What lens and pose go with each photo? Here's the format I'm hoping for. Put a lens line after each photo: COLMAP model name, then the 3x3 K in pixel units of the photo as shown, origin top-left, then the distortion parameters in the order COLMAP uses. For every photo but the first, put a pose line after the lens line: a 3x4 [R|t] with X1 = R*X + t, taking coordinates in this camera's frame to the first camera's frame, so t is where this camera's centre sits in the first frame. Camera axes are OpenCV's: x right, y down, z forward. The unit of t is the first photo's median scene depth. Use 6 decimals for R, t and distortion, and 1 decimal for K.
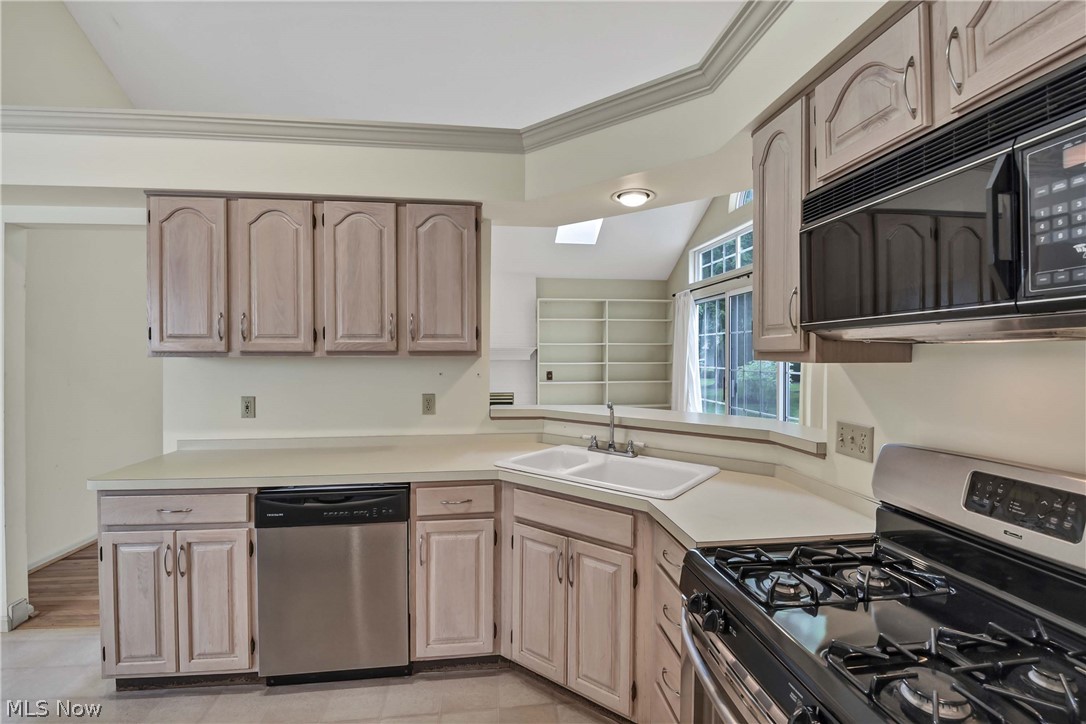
lens RADIAL K [[476.3, 0, 537.1], [0, 476.3, 355.2], [0, 0, 1]] dist [-0.000248, -0.009106]
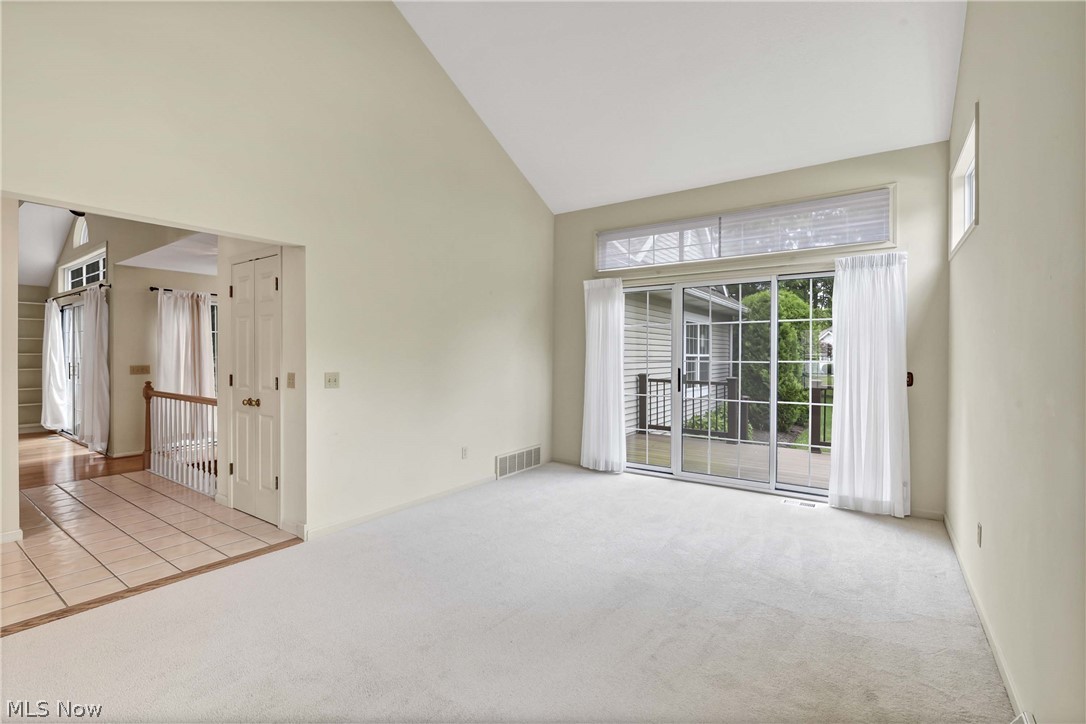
lens RADIAL K [[479.0, 0, 546.6], [0, 479.0, 360.2], [0, 0, 1]] dist [-0.000696, -0.009077]
pose [[0.668611, -0.003816, 0.743602, 0.621674], [-0.003975, 0.999954, 0.008706, 0.040205], [-0.743601, -0.008777, 0.668566, -2.108851]]
